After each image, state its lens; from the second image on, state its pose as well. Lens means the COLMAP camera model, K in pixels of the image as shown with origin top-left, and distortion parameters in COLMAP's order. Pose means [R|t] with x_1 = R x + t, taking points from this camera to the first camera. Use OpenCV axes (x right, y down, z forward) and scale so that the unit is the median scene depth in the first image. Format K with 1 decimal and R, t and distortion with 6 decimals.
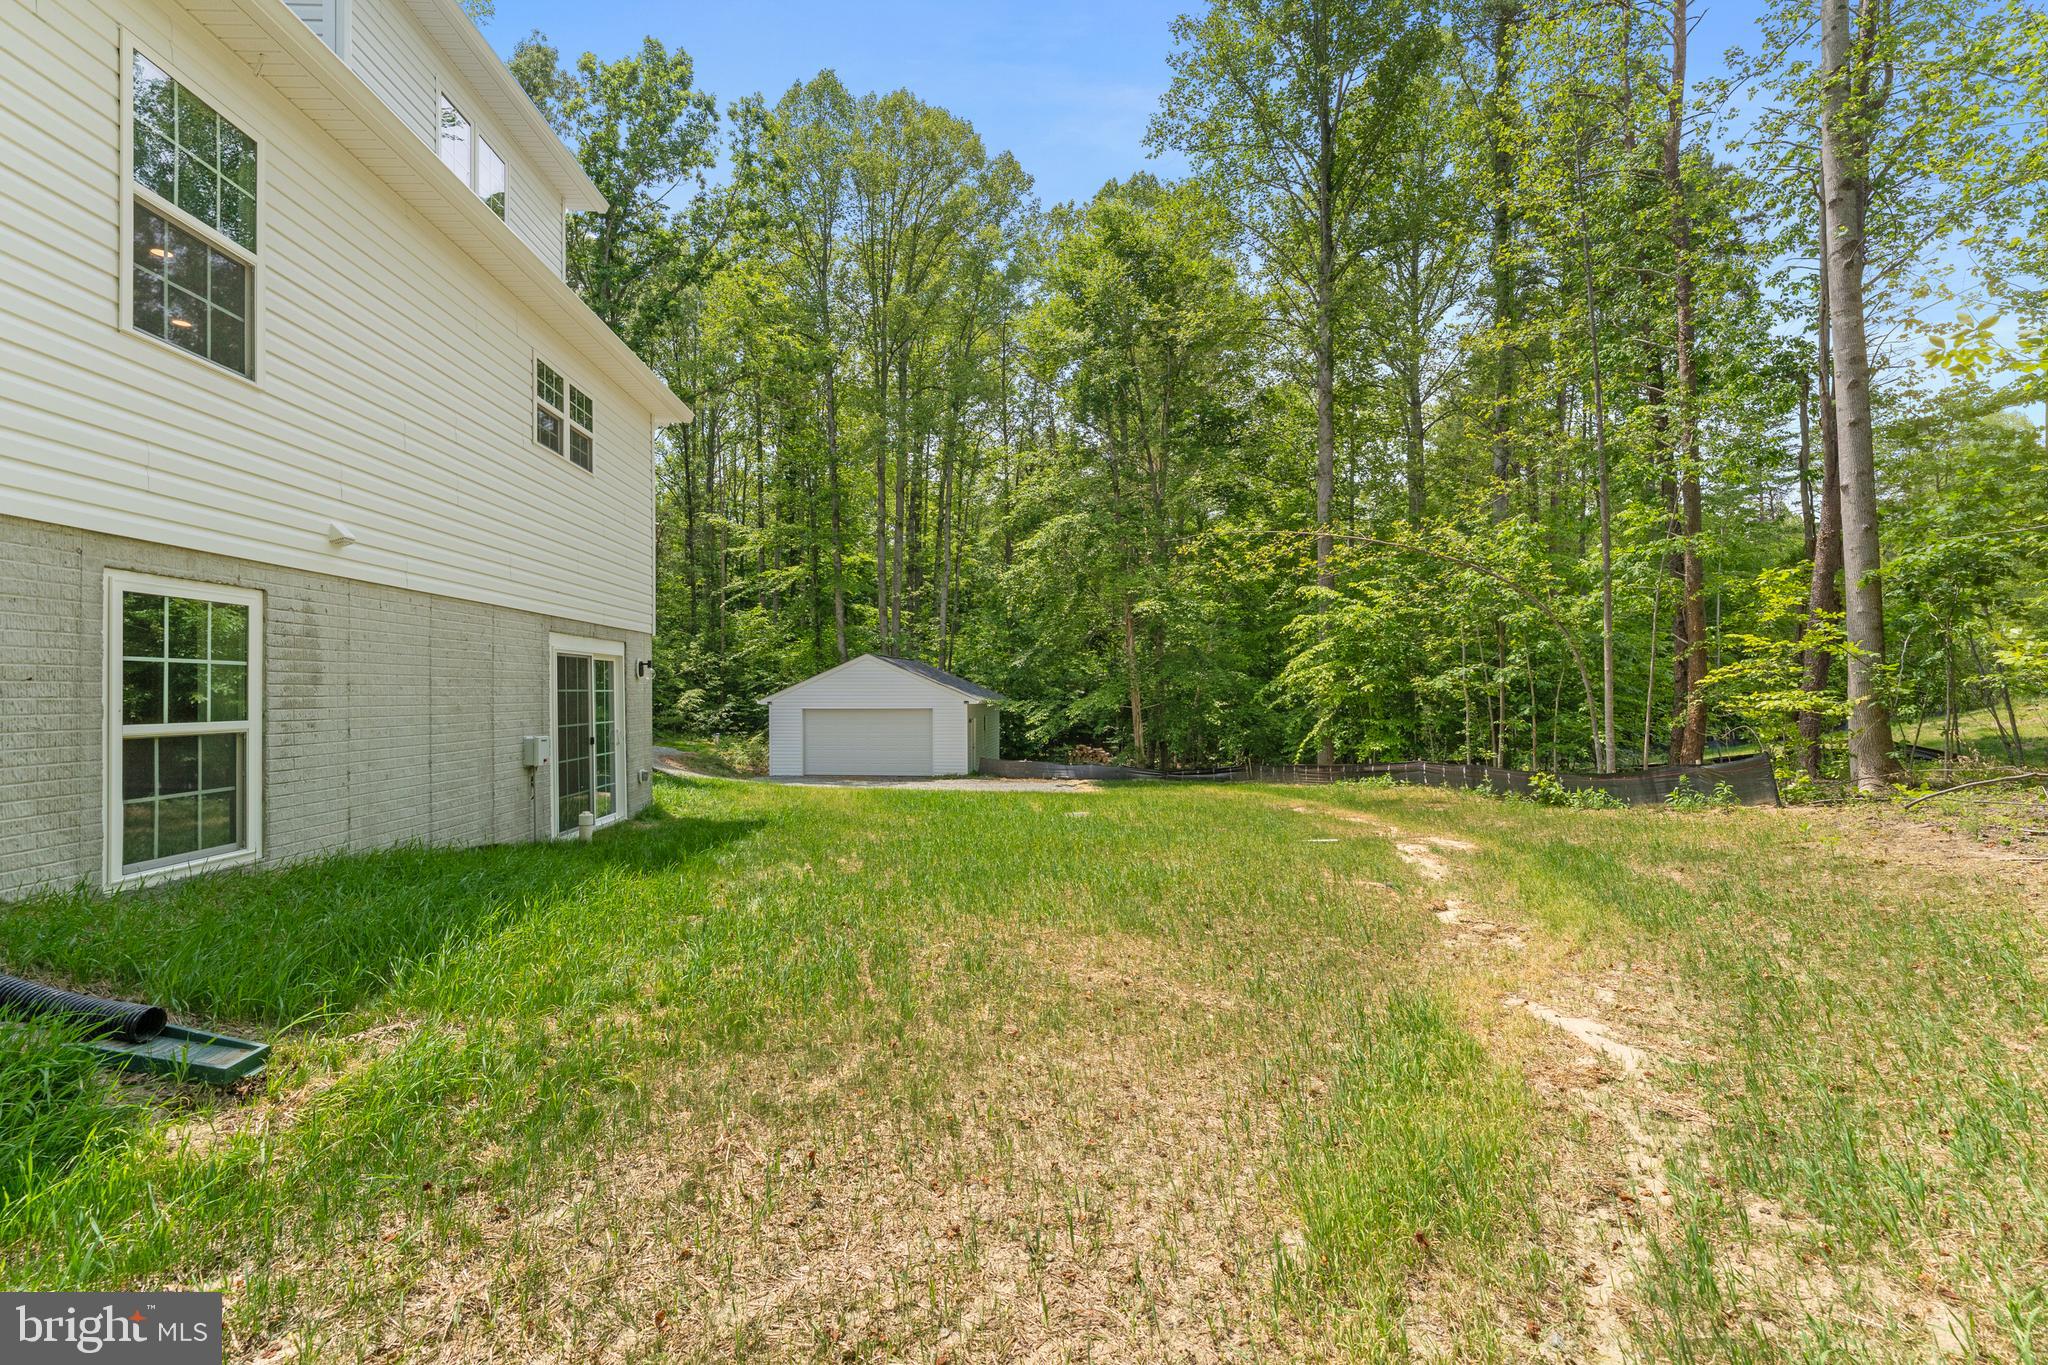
lens RADIAL K [[891.7, 0, 1024.0], [0, 891.7, 682.5], [0, 0, 1]] dist [-0.000241, -0.000091]
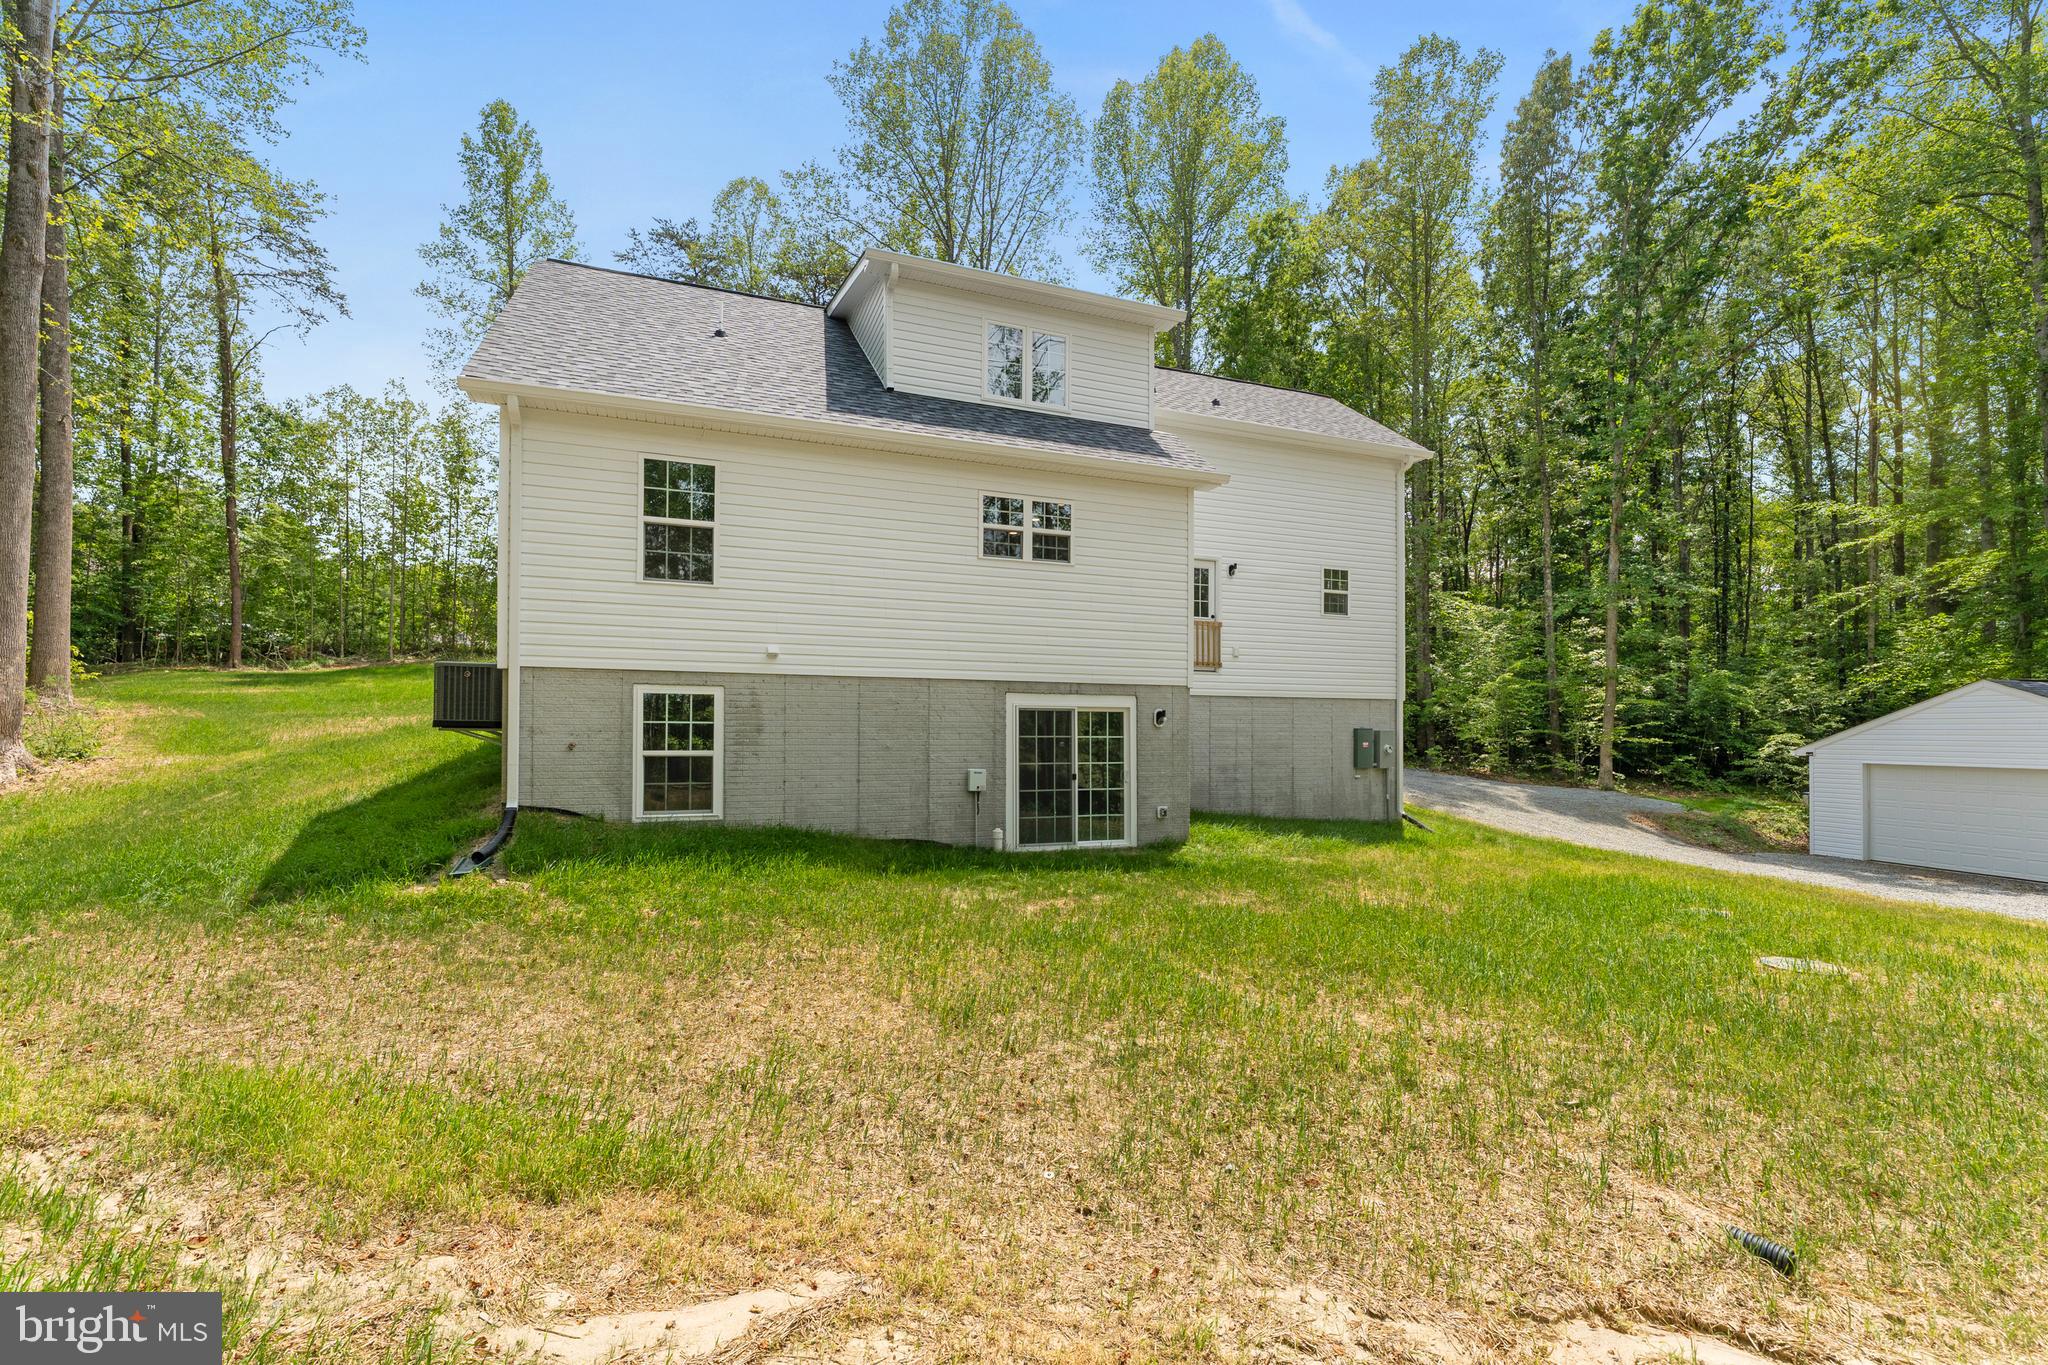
lens RADIAL K [[884.5, 0, 1008.6], [0, 884.5, 727.7], [0, 0, 1]] dist [-0.000551, 0.000357]
pose [[0.299901, 0.006794, -0.953946, 1.268545], [-0.000288, 0.999975, 0.007031, -0.025000], [0.953970, -0.001834, 0.299896, 1.035629]]
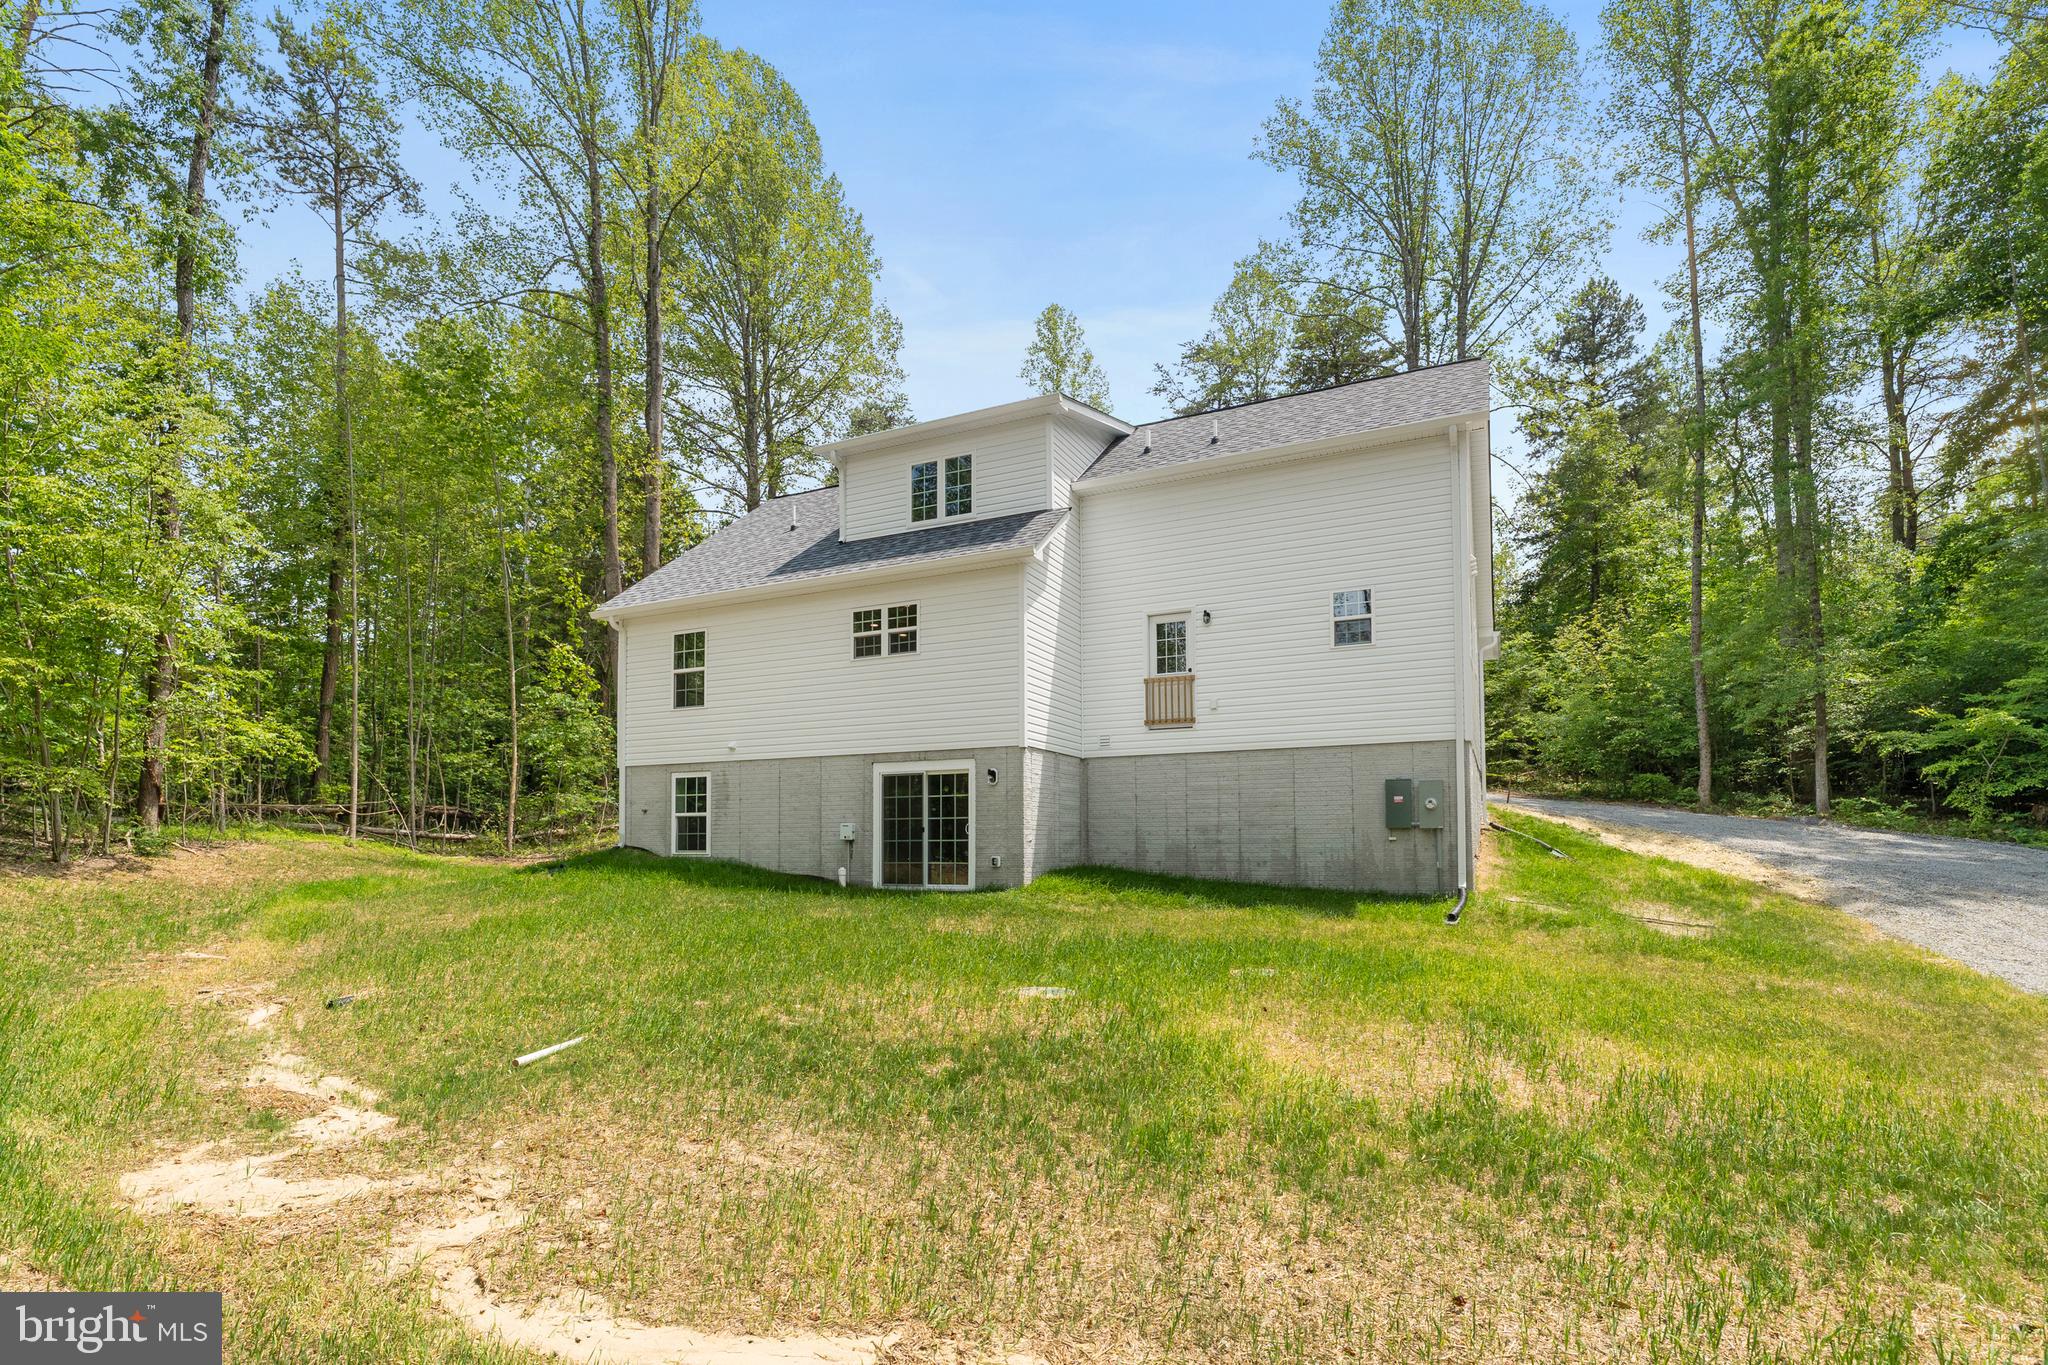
lens RADIAL K [[985.4, 0, 1024.3], [0, 985.4, 812.1], [0, 0, 1]] dist [-0.002120, -0.000853]
pose [[-0.485669, -0.013607, -0.874037, 1.653937], [0.018559, 0.999493, -0.025873, 0.152896], [0.873946, -0.028787, -0.485171, 3.694034]]
